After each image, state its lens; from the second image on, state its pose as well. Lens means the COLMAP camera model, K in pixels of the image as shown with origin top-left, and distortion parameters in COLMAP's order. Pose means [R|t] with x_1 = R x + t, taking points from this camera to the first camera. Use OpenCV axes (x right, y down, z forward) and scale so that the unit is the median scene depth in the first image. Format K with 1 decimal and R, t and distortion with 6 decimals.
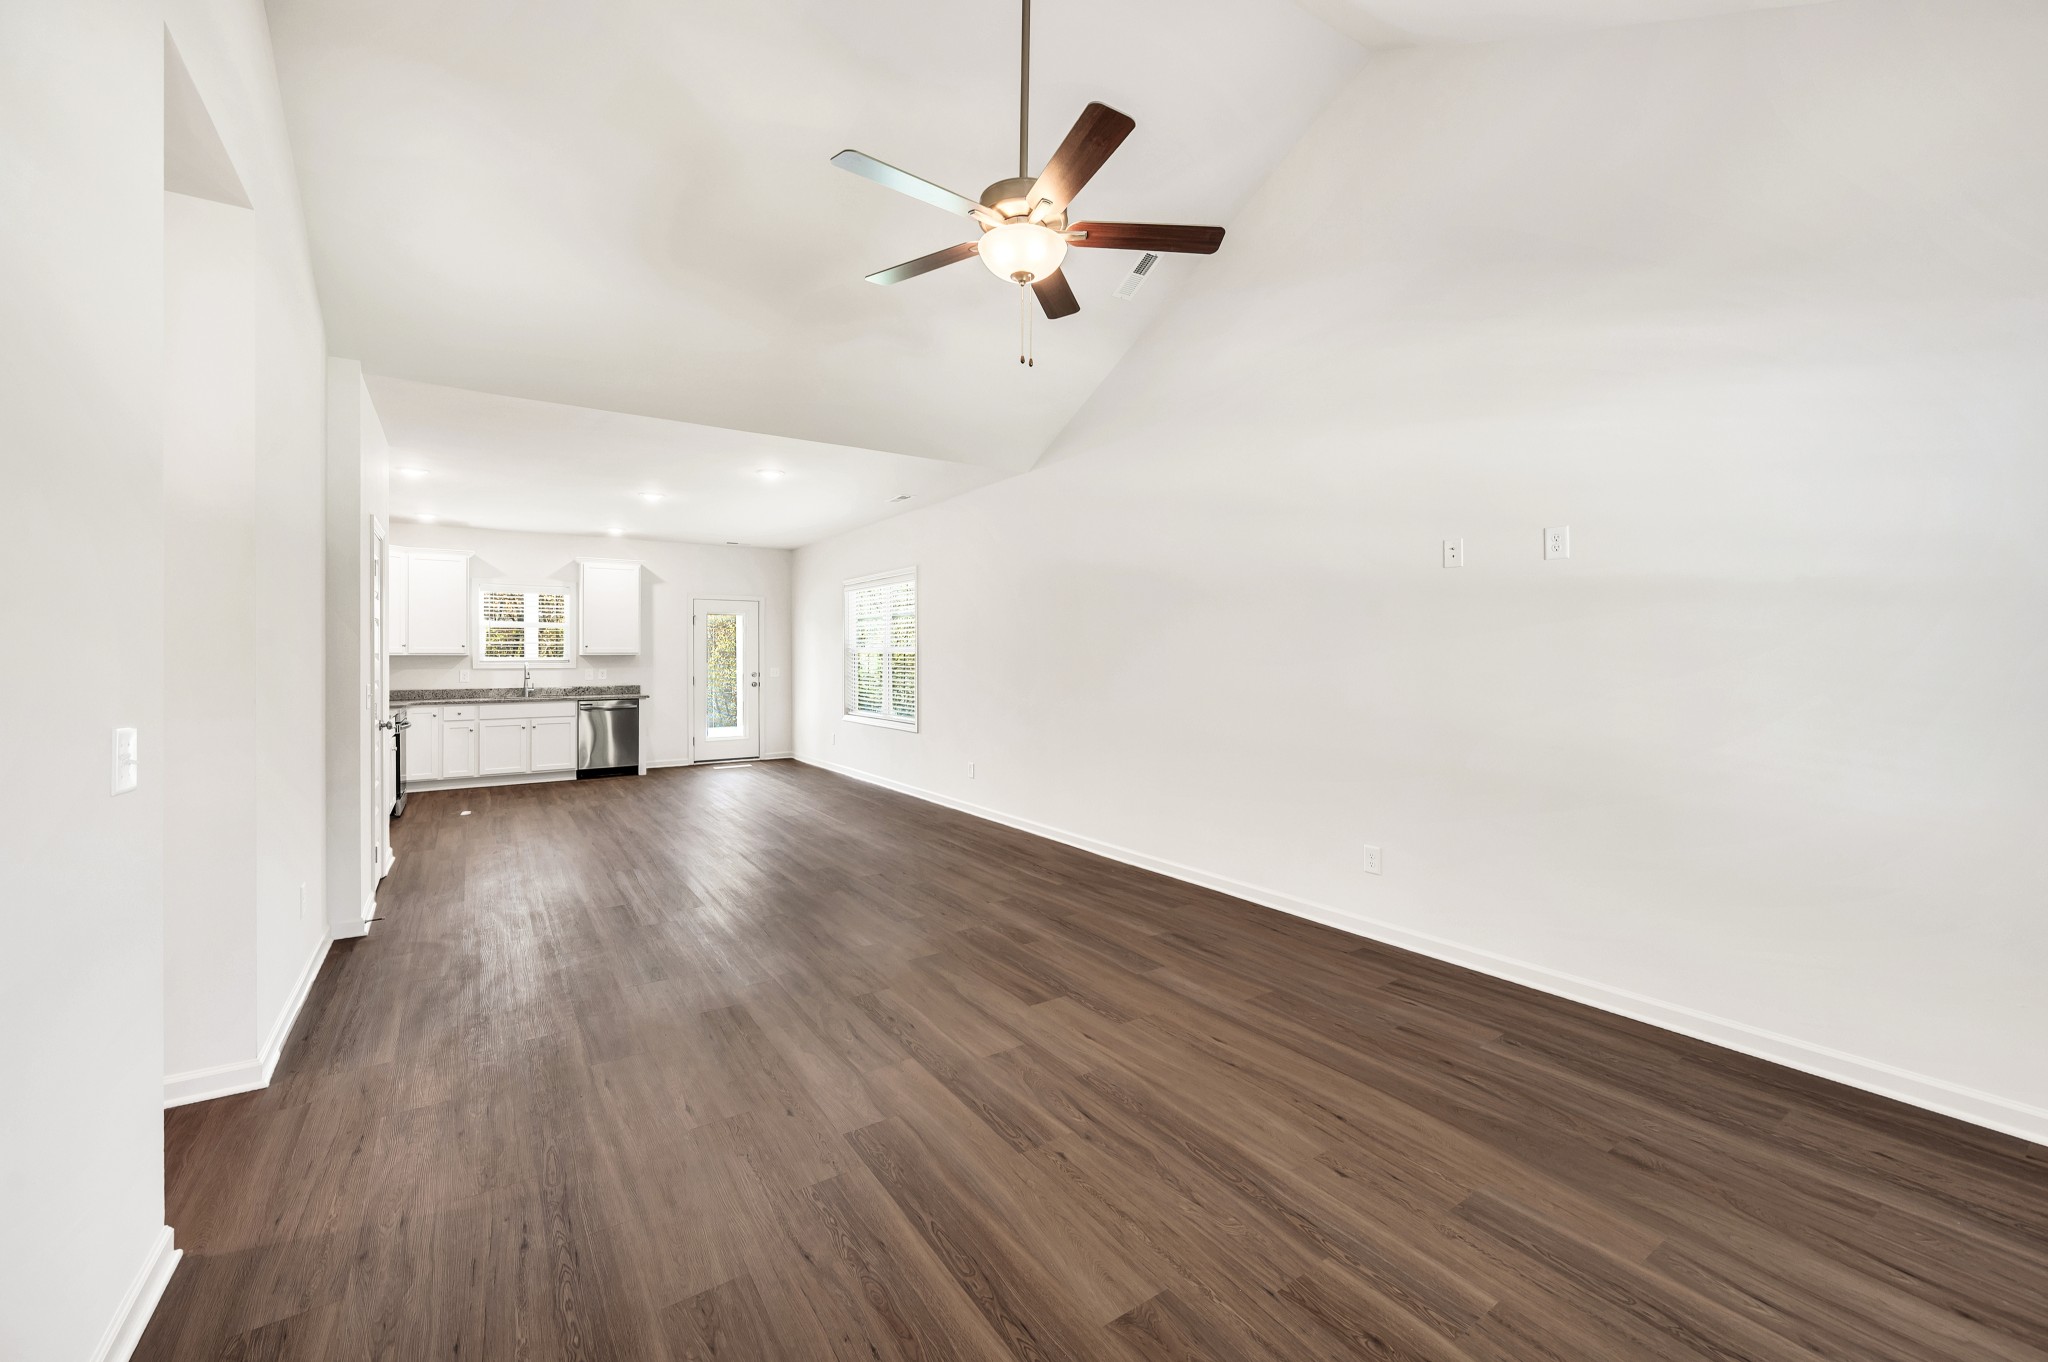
lens RADIAL K [[814.3, 0, 1024.9], [0, 814.3, 669.7], [0, 0, 1]] dist [0.001079, 0.000010]
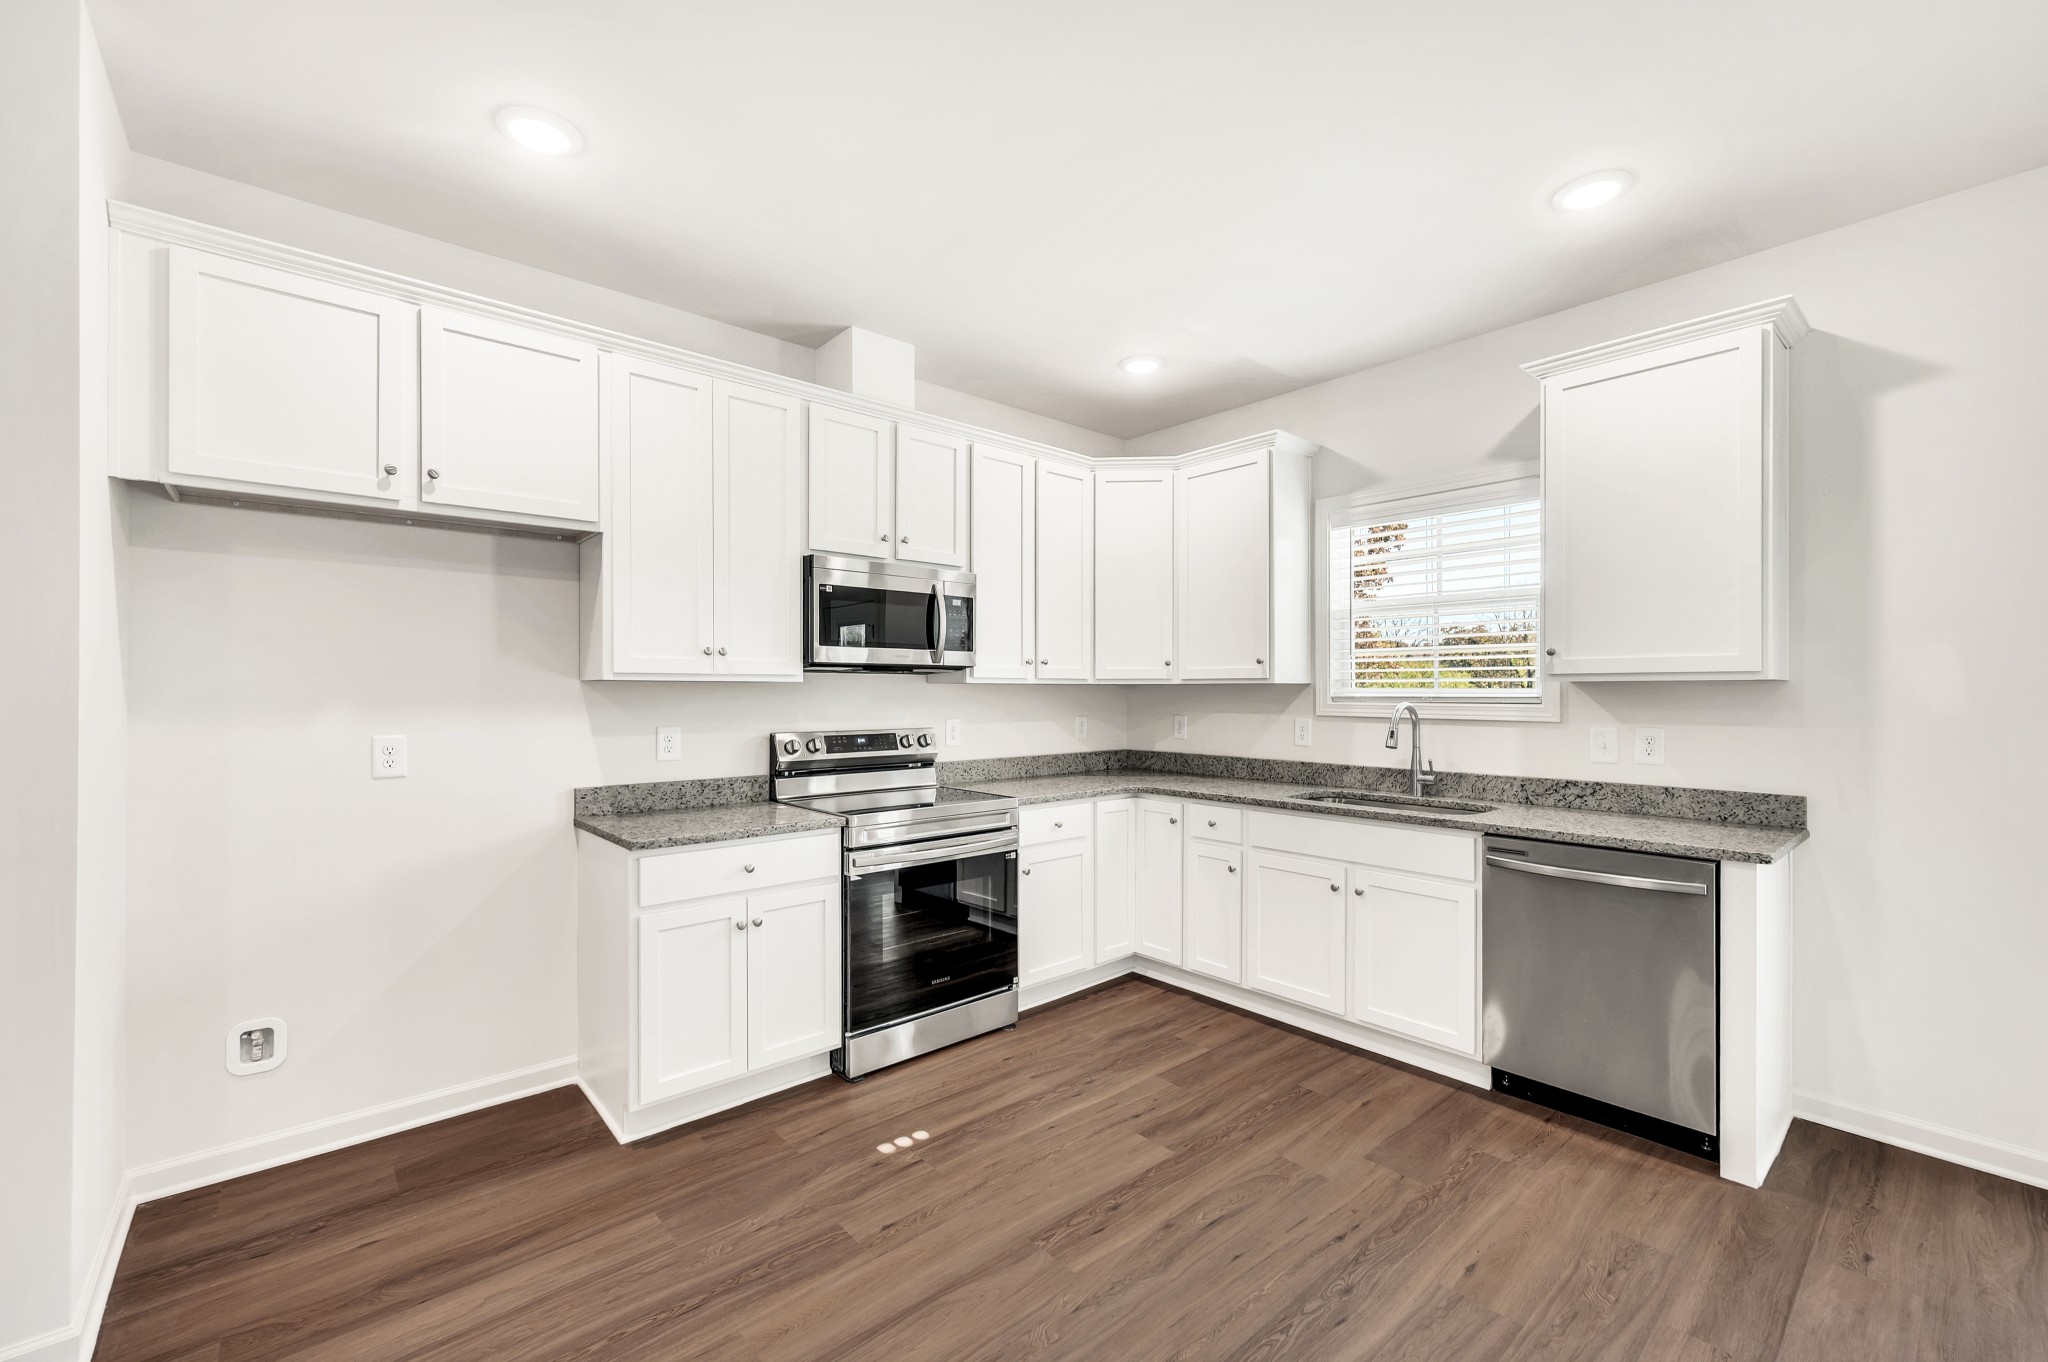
lens RADIAL K [[854.6, 0, 1024.1], [0, 854.6, 674.1], [0, 0, 1]] dist [0.008674, -0.000152]
pose [[0.124001, -0.015777, -0.992157, -0.272447], [-0.010615, 0.999795, -0.017225, -0.013870], [0.992225, 0.012667, 0.123808, 0.847434]]
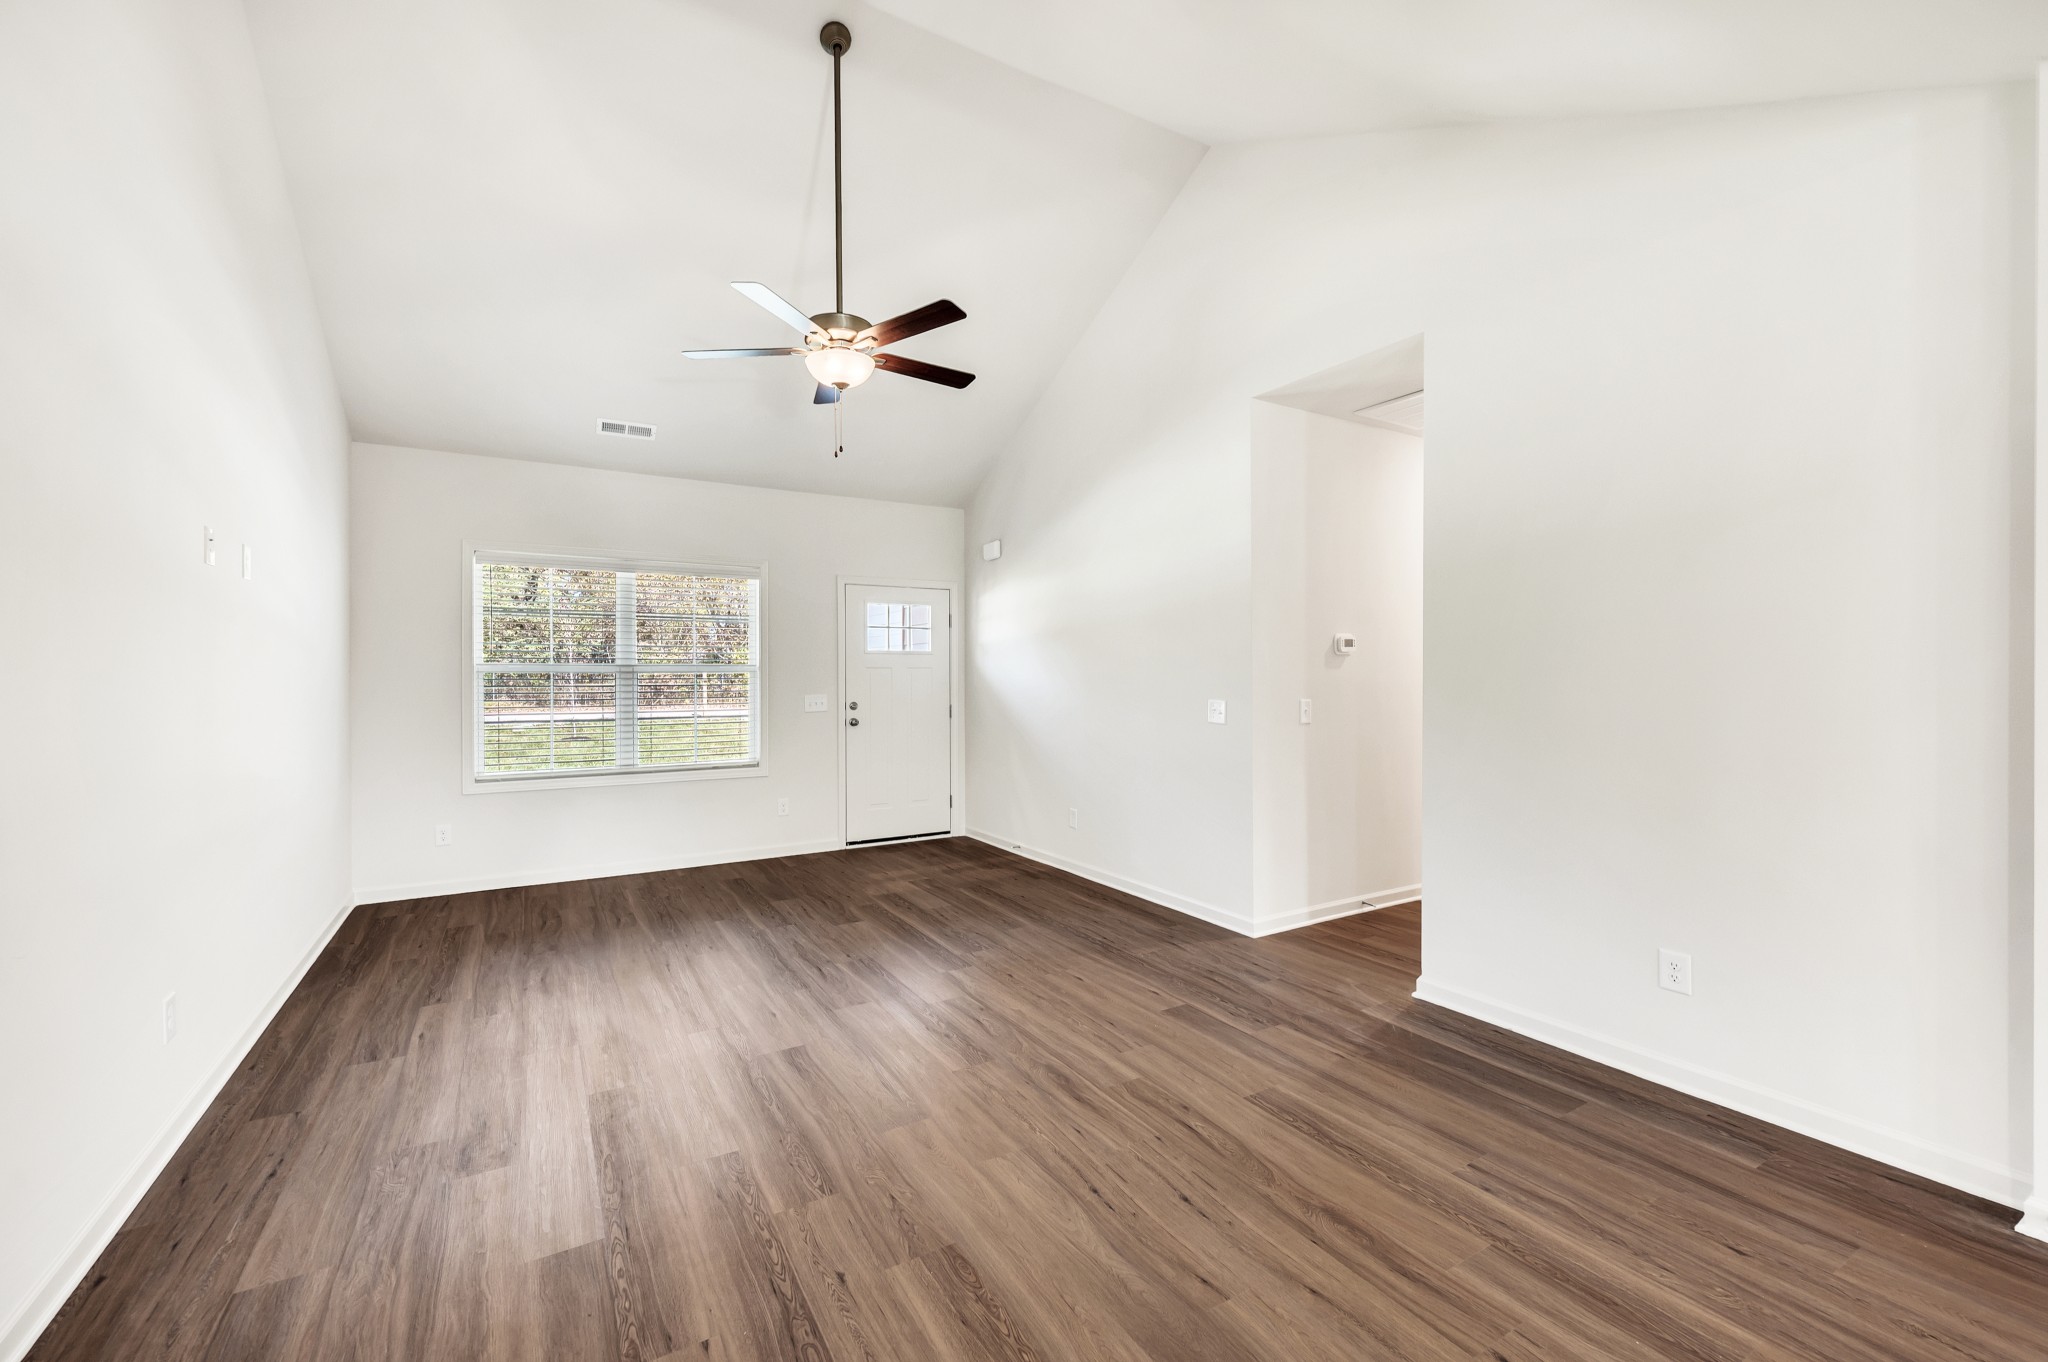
lens RADIAL K [[838.5, 0, 1023.0], [0, 838.5, 696.0], [0, 0, 1]] dist [-0.000558, -0.000348]
pose [[-0.999011, 0.006647, 0.043954, -0.105891], [0.008413, 0.999159, 0.040129, -0.011755], [-0.043650, 0.040459, -0.998227, 0.700915]]
